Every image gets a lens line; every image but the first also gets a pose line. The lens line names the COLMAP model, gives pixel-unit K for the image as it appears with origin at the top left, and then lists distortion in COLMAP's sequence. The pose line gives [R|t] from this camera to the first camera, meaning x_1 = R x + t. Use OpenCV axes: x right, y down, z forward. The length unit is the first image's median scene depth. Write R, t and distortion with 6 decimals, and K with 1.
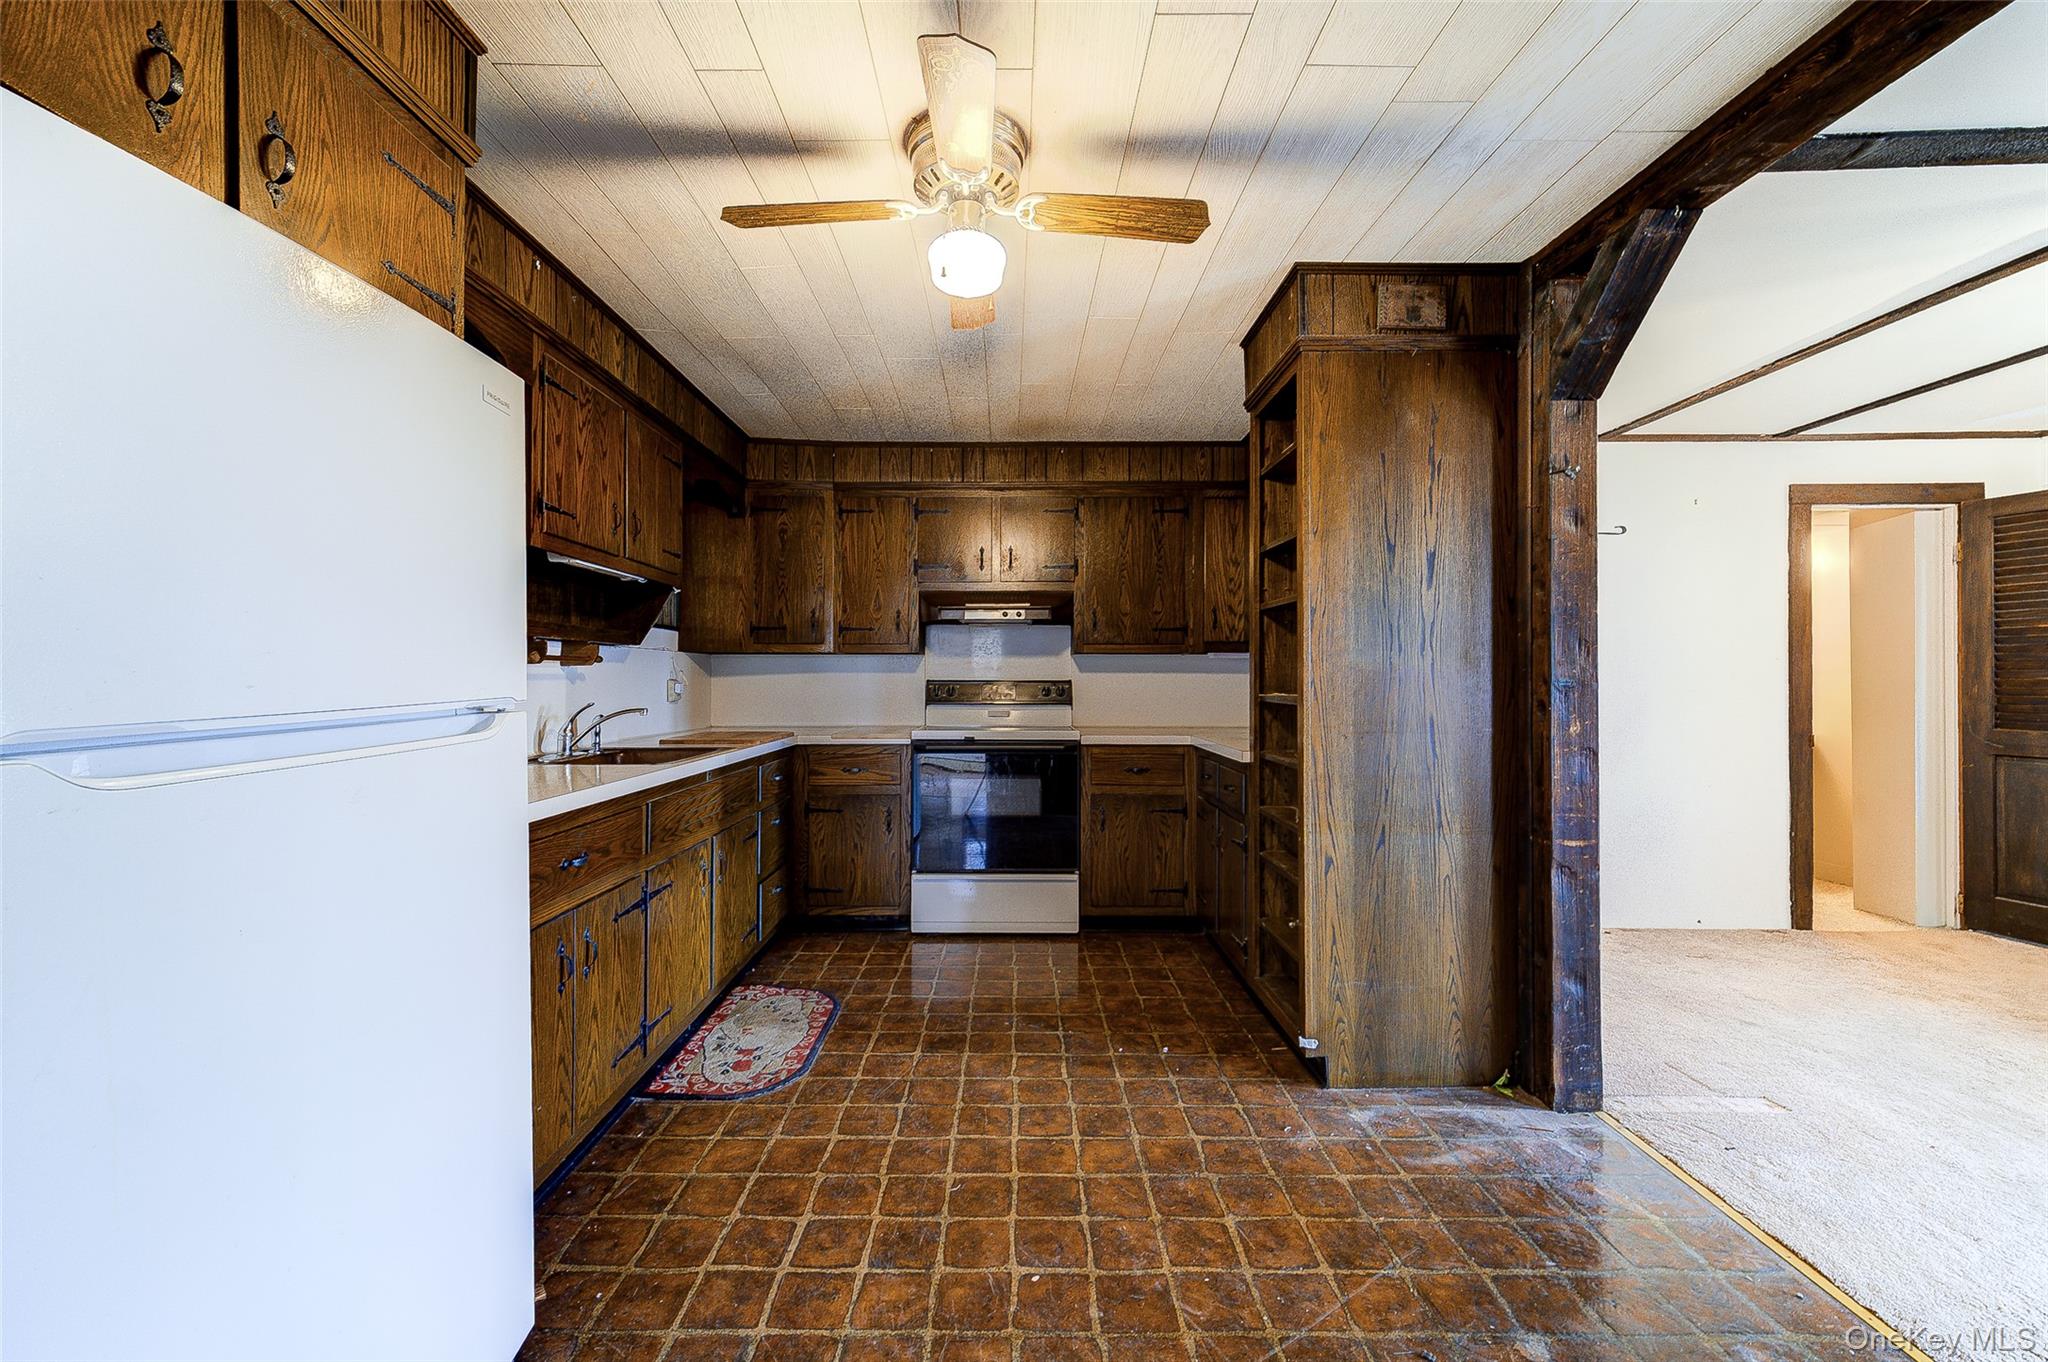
lens RADIAL K [[805.8, 0, 996.0], [0, 805.8, 680.0], [0, 0, 1]] dist [0.000190, 0.000362]
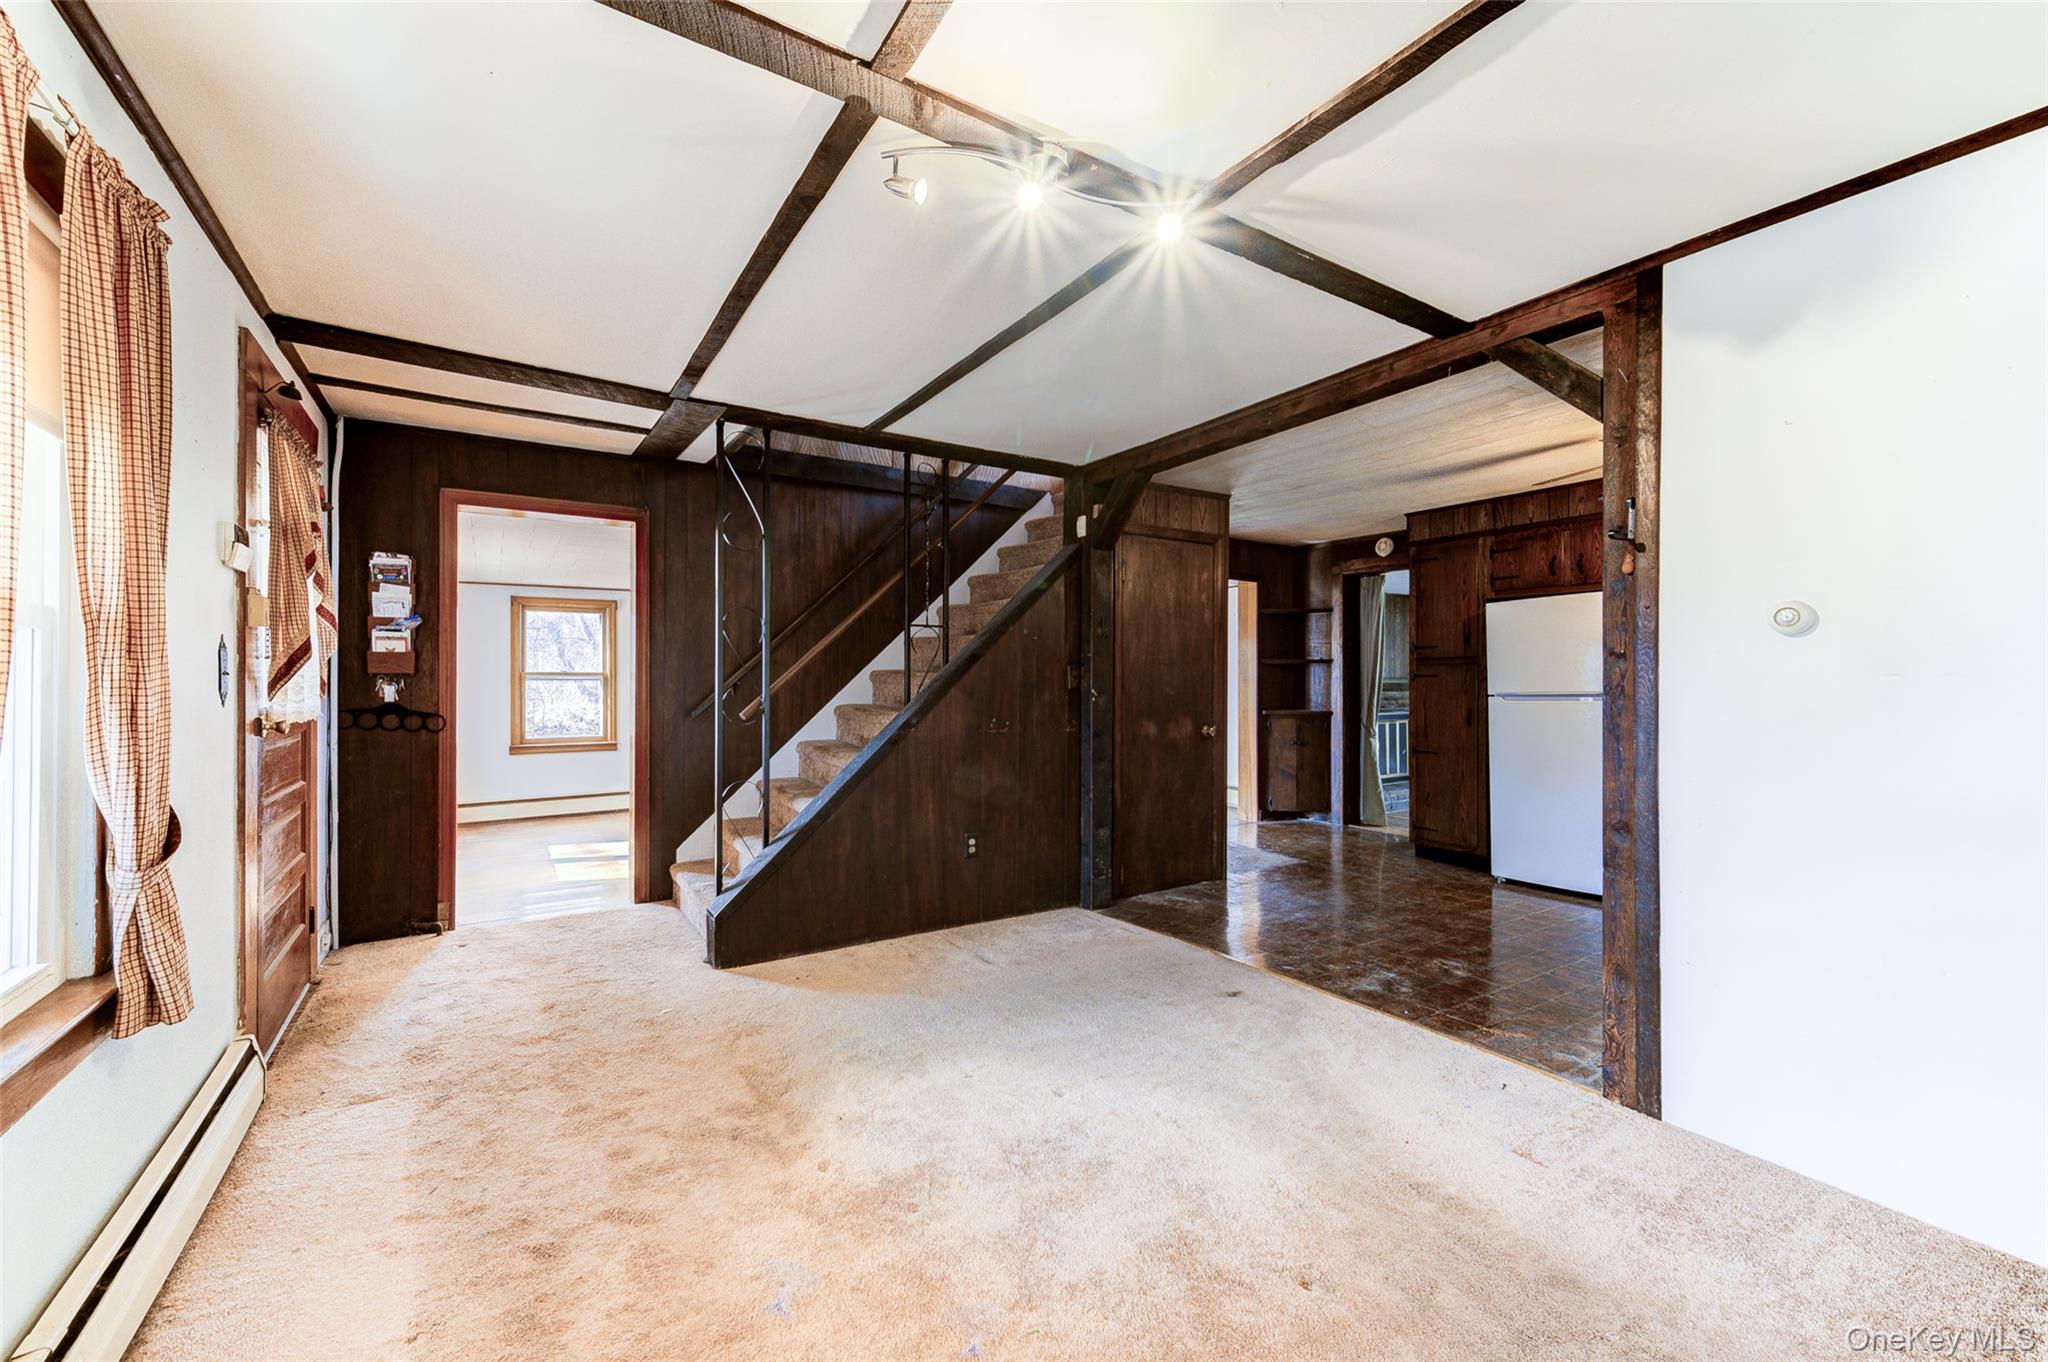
lens RADIAL K [[805.8, 0, 1019.0], [0, 805.8, 677.7], [0, 0, 1]] dist [0.000190, 0.000362]
pose [[-0.827767, -0.003616, -0.561061, 1.642484], [-0.002583, 0.999993, -0.002633, -0.009896], [0.561066, -0.000730, -0.827771, 1.182555]]
